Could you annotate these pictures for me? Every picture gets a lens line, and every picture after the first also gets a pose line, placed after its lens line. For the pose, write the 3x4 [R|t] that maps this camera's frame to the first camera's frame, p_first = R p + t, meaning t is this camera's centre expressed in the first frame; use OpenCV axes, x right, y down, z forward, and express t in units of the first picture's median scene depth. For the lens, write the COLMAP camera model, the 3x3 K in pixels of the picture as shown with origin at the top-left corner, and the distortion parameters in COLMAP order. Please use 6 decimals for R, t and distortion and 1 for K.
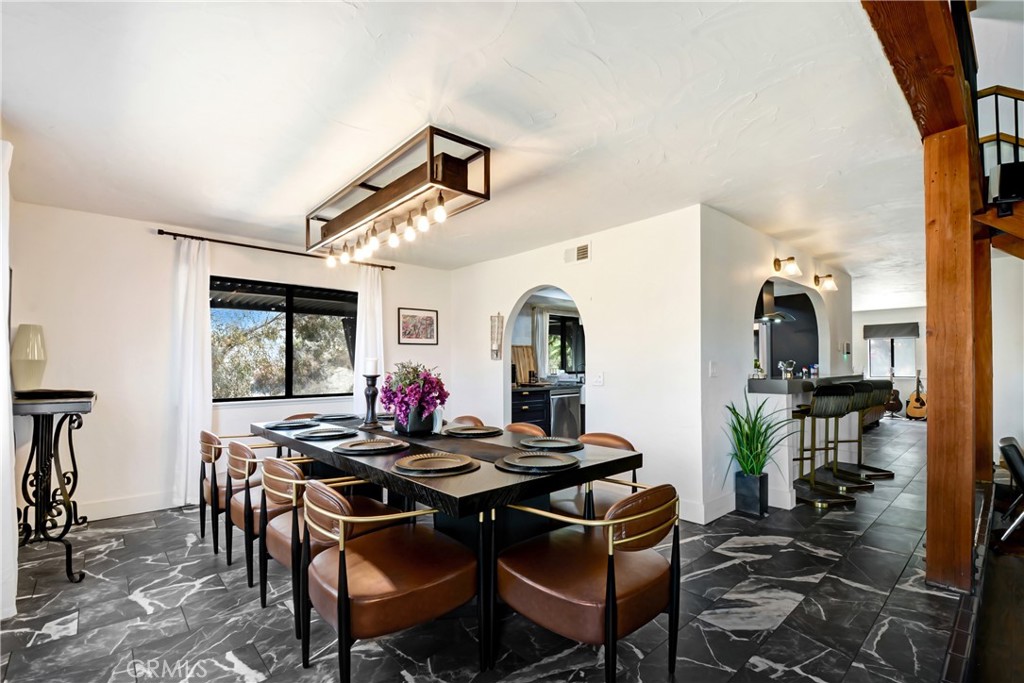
lens RADIAL K [[455.3, 0, 512.0], [0, 455.3, 348.7], [0, 0, 1]] dist [0.002613, 0.000112]
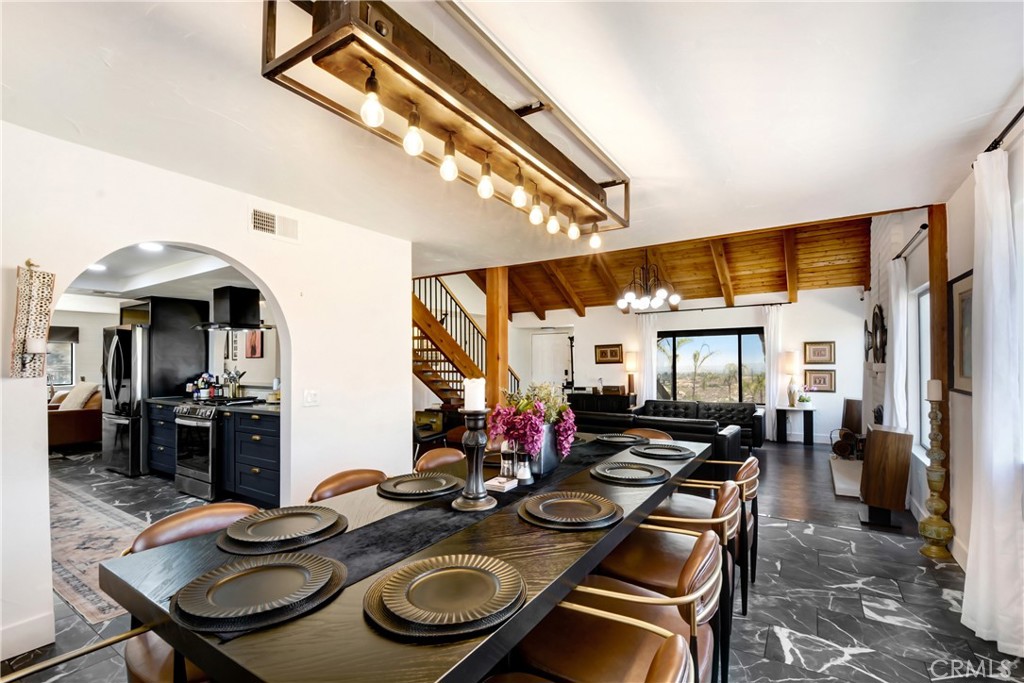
lens RADIAL K [[455.3, 0, 517.1], [0, 455.3, 359.5], [0, 0, 1]] dist [0.002613, 0.000112]
pose [[-0.251626, 0.001761, 0.967823, -1.452090], [-0.021194, 0.999749, -0.007329, -0.004718], [-0.967592, -0.022356, -0.251526, 1.848880]]
